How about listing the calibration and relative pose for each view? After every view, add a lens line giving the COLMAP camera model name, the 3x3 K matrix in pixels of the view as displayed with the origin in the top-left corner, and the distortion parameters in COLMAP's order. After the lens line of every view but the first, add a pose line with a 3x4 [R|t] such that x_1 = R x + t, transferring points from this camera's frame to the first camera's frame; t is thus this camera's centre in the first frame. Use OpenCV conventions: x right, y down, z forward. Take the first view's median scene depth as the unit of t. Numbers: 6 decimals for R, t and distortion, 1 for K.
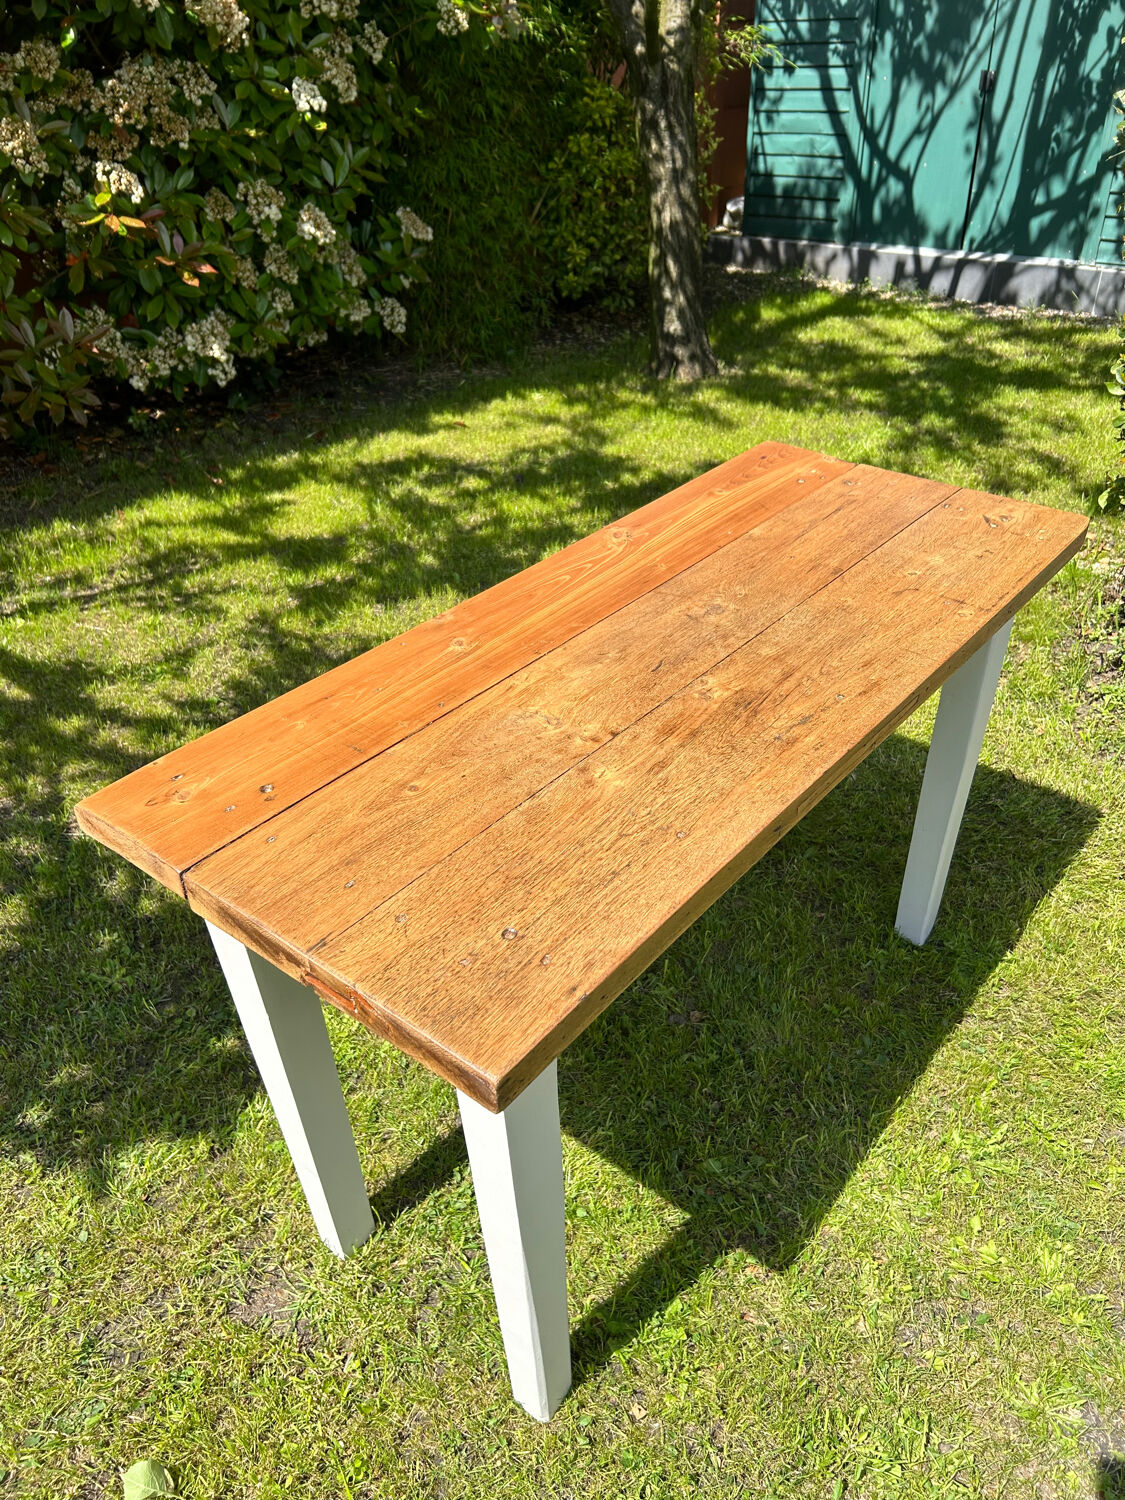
lens RADIAL K [[1143.1, 0, 550.0], [0, 1143.1, 760.5], [0, 0, 1]] dist [0.054924, -0.075976]
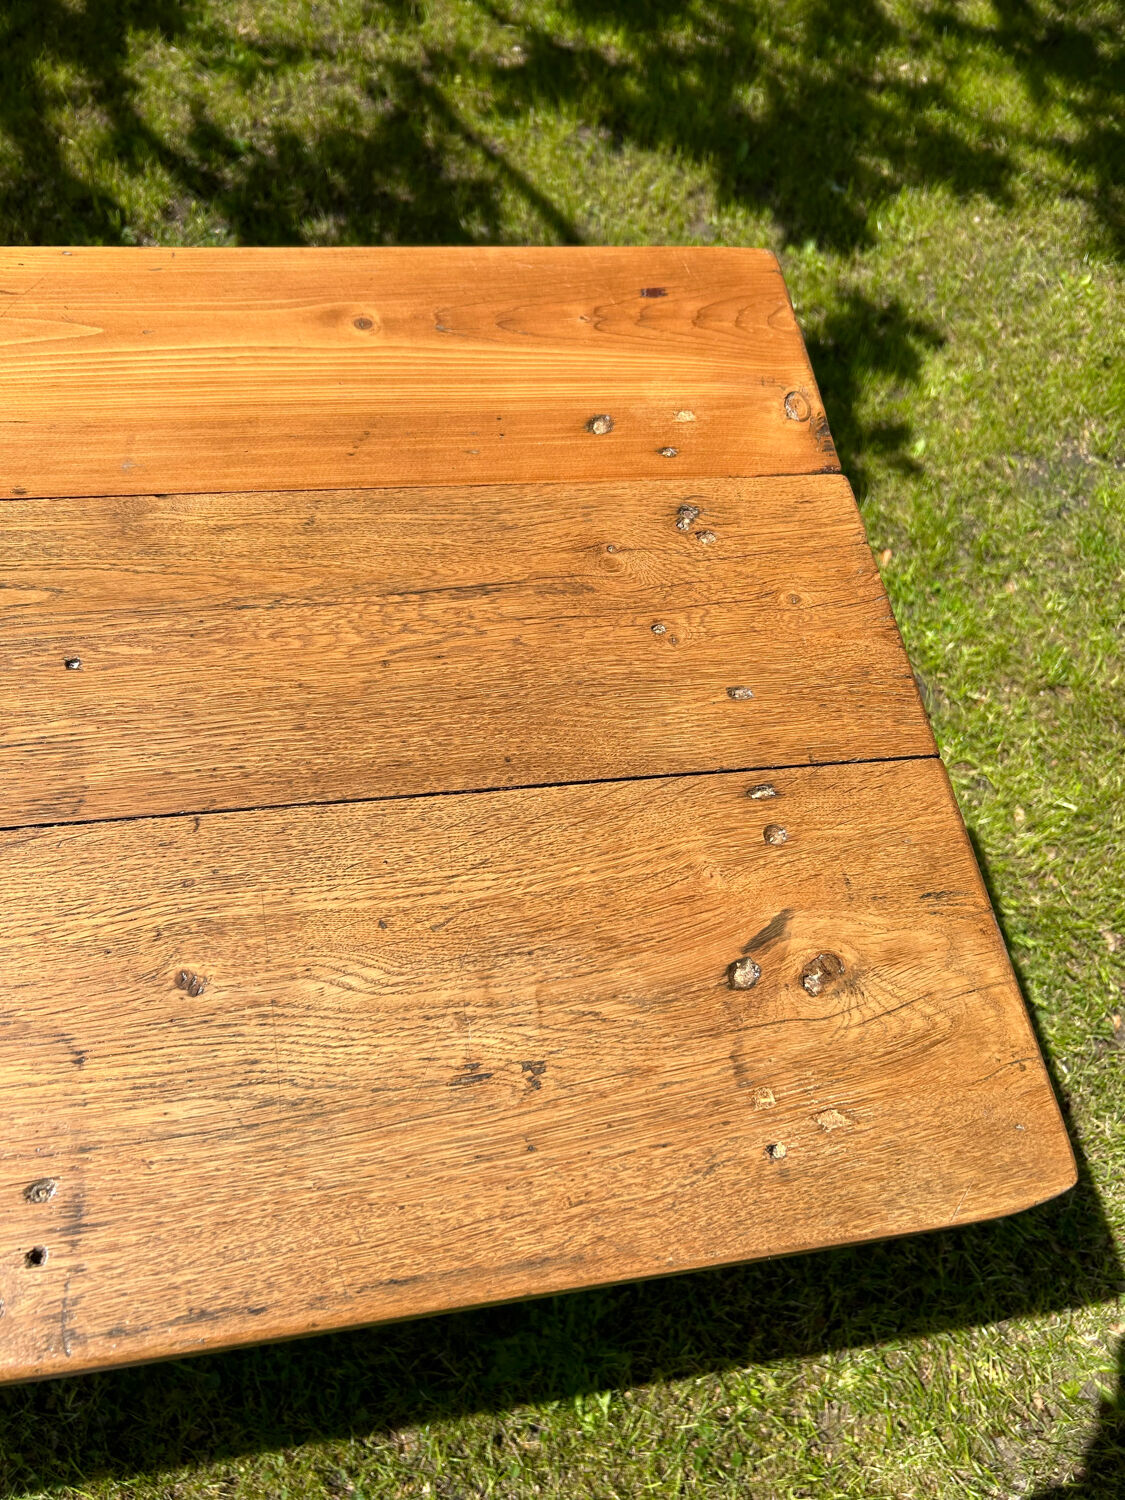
lens RADIAL K [[1143.1, 0, 550.0], [0, 1143.1, 760.5], [0, 0, 1]] dist [0.054924, -0.075976]
pose [[0.735037, 0.640559, -0.222272, 0.125560], [-0.485155, 0.725891, 0.487551, -0.119622], [0.473651, -0.250531, 0.844327, 0.247642]]
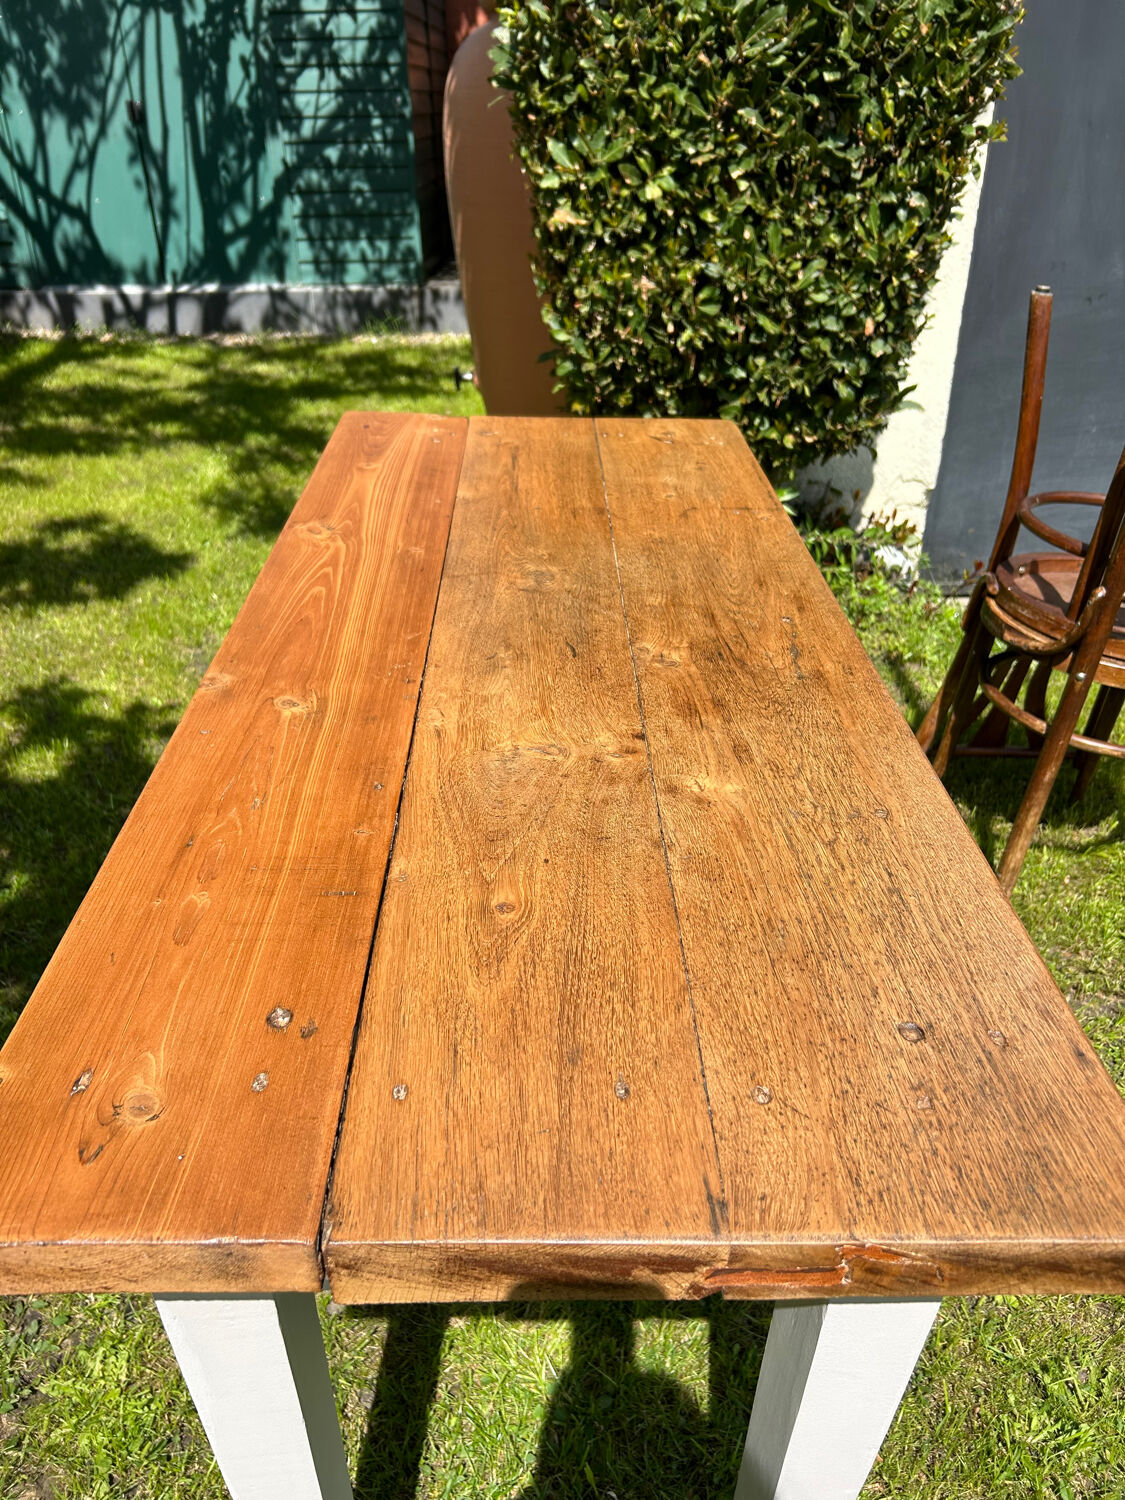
lens RADIAL K [[1143.1, 0, 550.0], [0, 1143.1, 760.5], [0, 0, 1]] dist [0.054924, -0.075976]
pose [[0.764037, -0.312092, 0.564664, -0.094168], [0.340632, 0.938421, 0.057766, -0.016821], [-0.547920, 0.148207, 0.823297, 0.111254]]
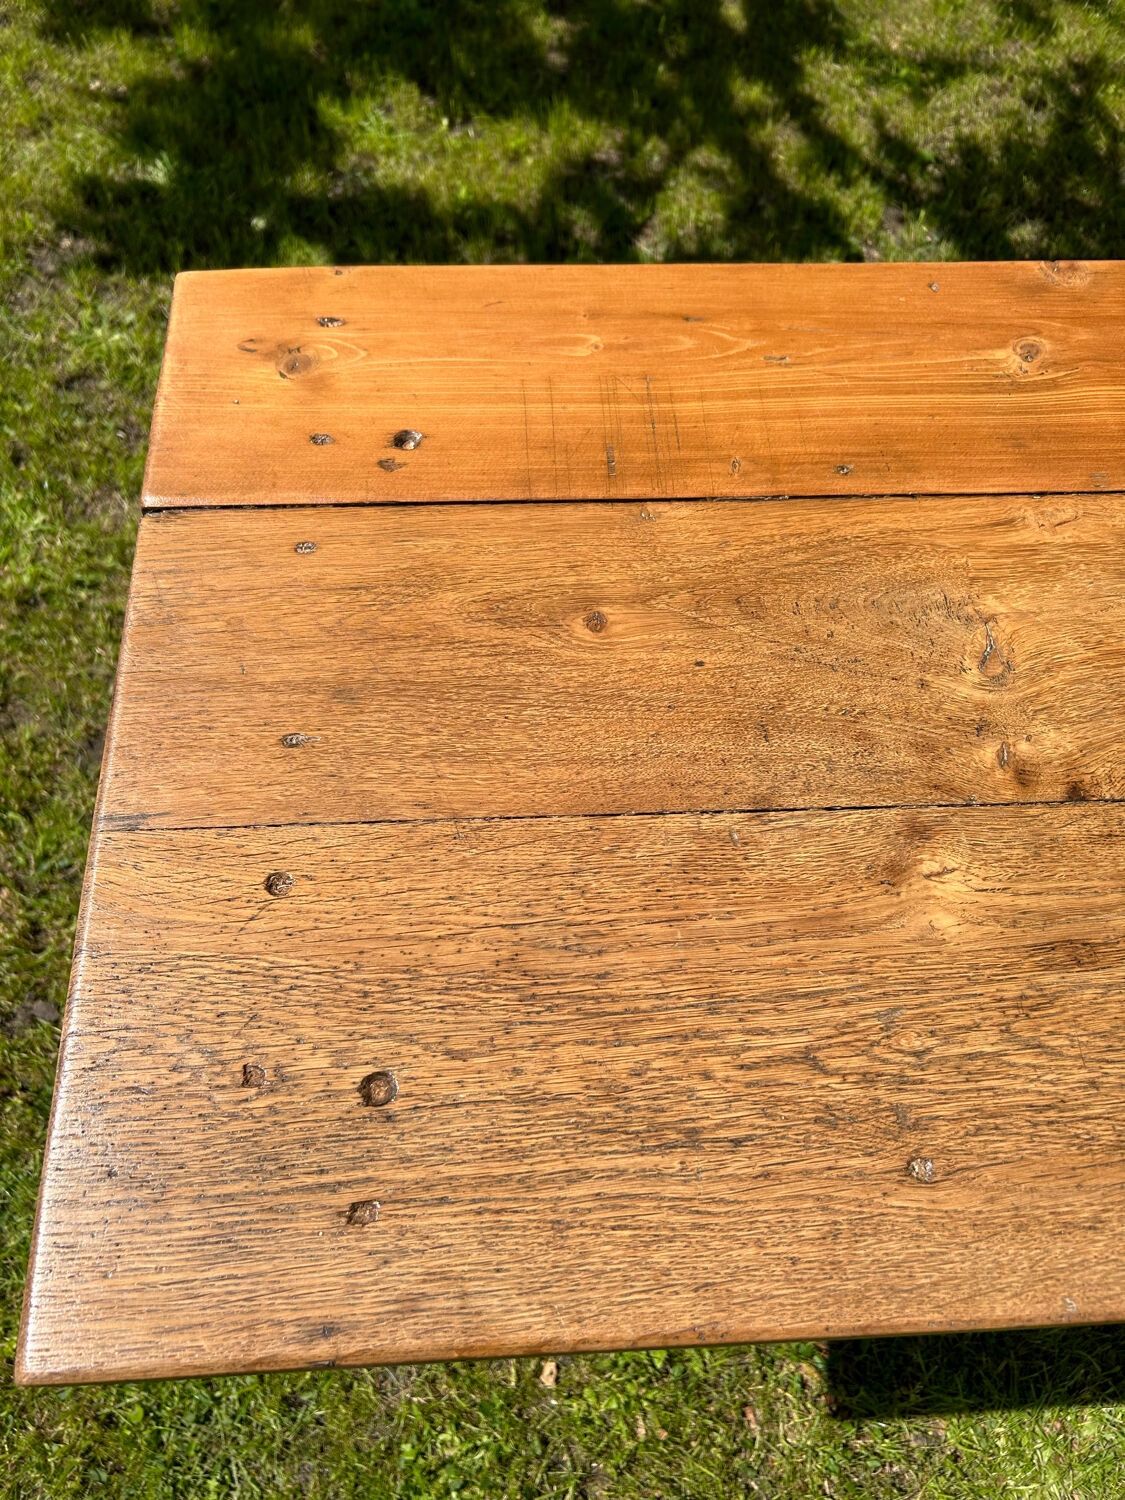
lens RADIAL K [[1143.1, 0, 550.0], [0, 1143.1, 760.5], [0, 0, 1]] dist [0.054924, -0.075976]
pose [[0.669558, 0.671781, -0.316863, 0.012884], [-0.450057, 0.706304, 0.546428, -0.042338], [0.590882, -0.223259, 0.775251, 0.138473]]
